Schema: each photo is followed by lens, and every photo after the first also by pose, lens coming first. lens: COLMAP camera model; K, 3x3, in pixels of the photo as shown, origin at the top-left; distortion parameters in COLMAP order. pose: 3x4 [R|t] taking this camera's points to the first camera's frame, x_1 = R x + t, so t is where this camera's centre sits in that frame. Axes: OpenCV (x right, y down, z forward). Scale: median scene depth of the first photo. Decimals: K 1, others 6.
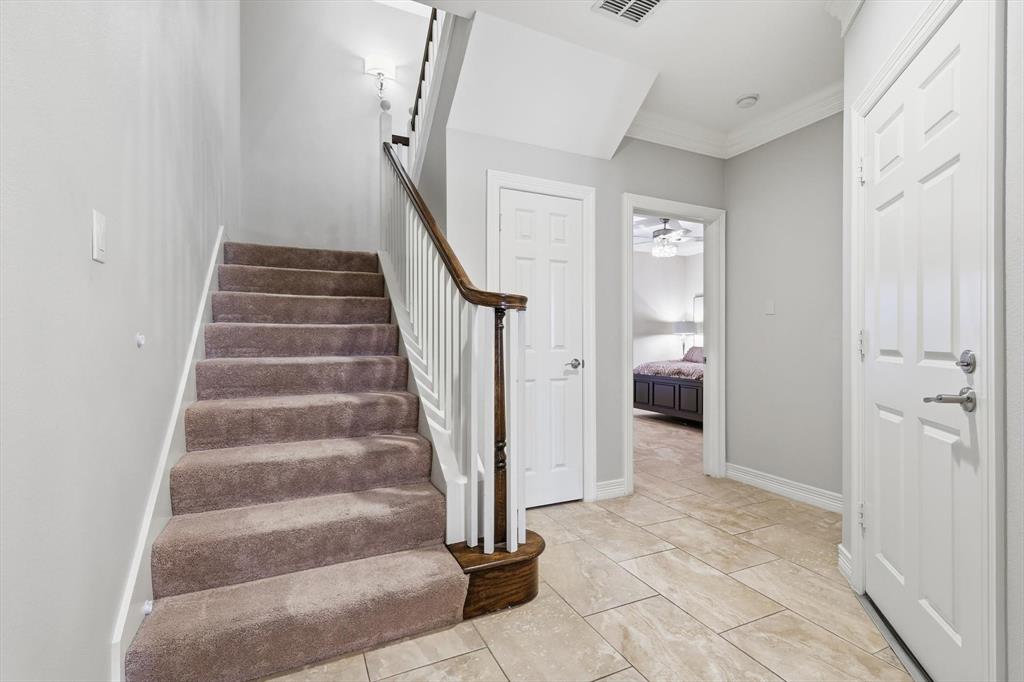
lens RADIAL K [[452.1, 0, 513.1], [0, 452.1, 344.8], [0, 0, 1]] dist [0.007943, 0.000236]
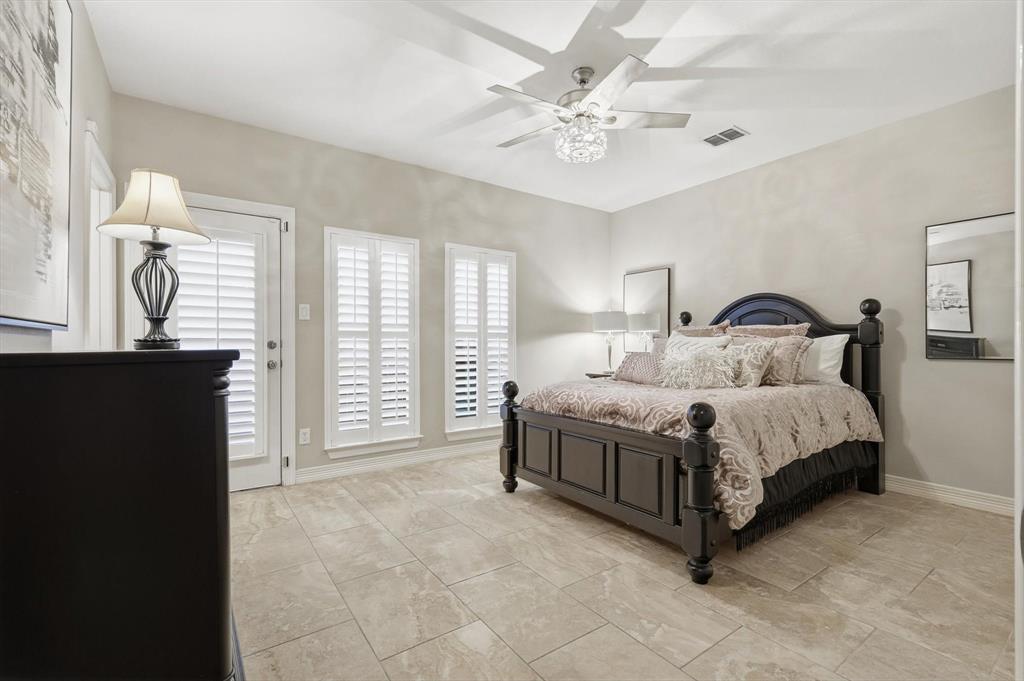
lens RADIAL K [[452.1, 0, 513.1], [0, 452.1, 344.3], [0, 0, 1]] dist [0.007943, 0.000236]
pose [[0.984268, -0.001402, 0.176676, 0.174188], [0.003002, 0.999957, -0.008790, -0.001695], [-0.176656, 0.009182, 0.984230, 0.529746]]
